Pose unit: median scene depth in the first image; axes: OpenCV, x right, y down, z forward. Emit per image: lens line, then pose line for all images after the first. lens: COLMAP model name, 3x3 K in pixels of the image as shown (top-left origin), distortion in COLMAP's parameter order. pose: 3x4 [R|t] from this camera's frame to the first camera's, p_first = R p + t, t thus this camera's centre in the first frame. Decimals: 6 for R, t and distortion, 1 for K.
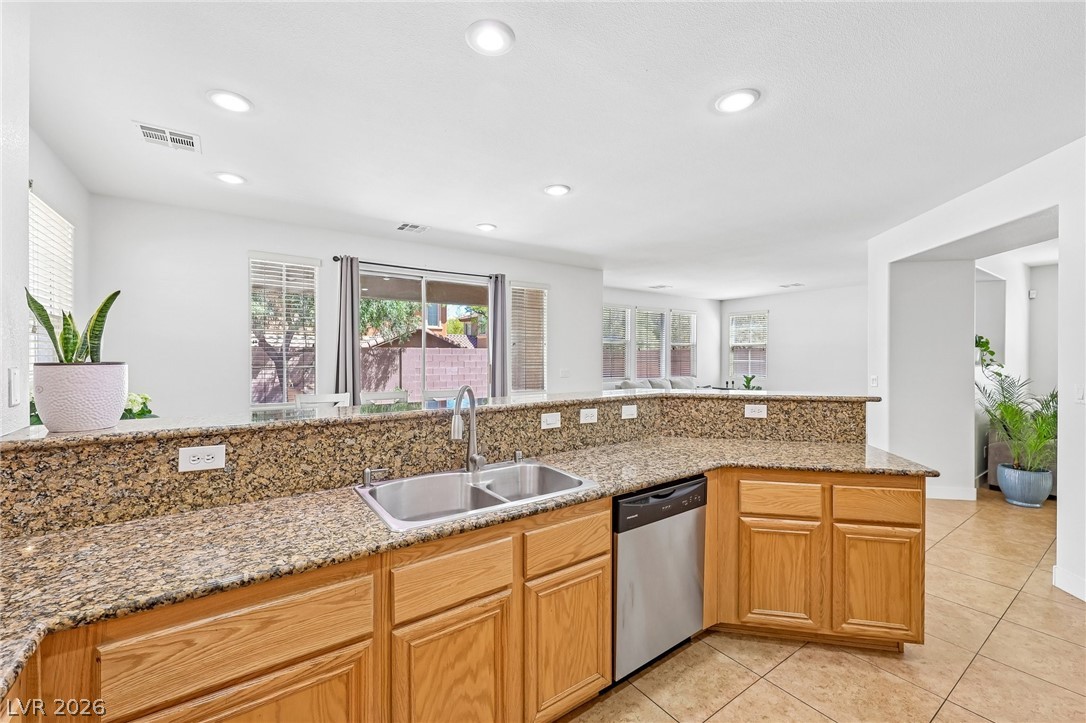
lens RADIAL K [[444.6, 0, 544.0], [0, 444.6, 358.5], [0, 0, 1]] dist [-0.002553, 0.001042]
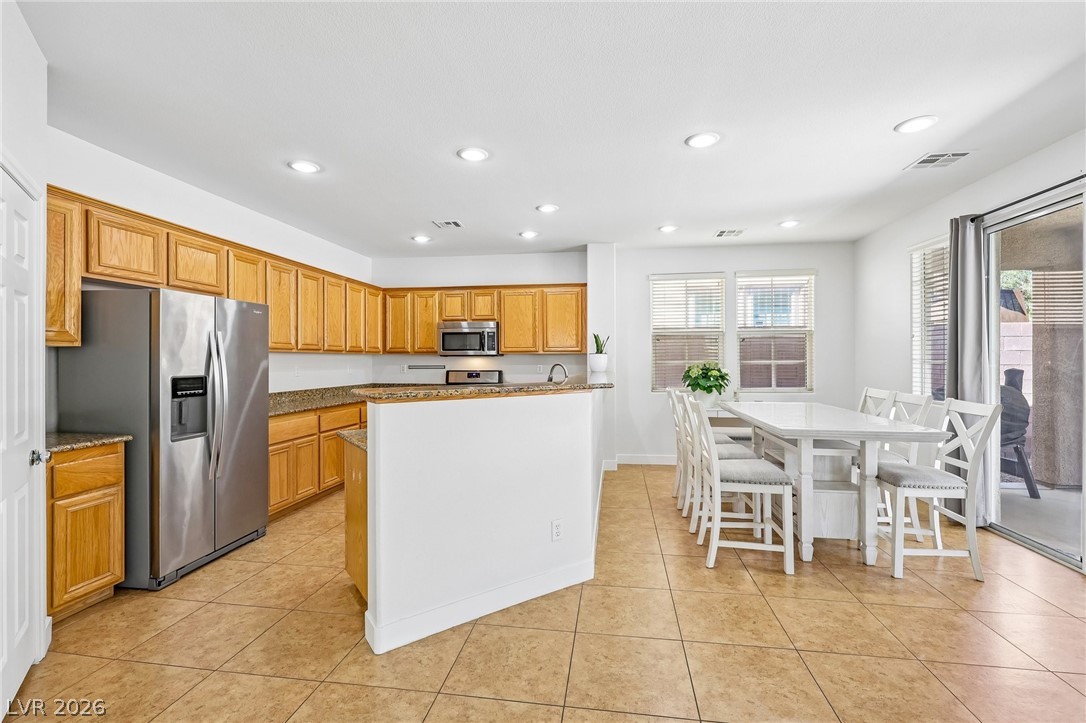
lens RADIAL K [[483.8, 0, 544.6], [0, 483.8, 359.7], [0, 0, 1]] dist [-0.003887, 0.000014]
pose [[-0.691579, -0.001983, -0.722299, 1.737489], [-0.005002, 0.999985, 0.002044, 0.043717], [0.722284, 0.005027, -0.691578, 2.816233]]
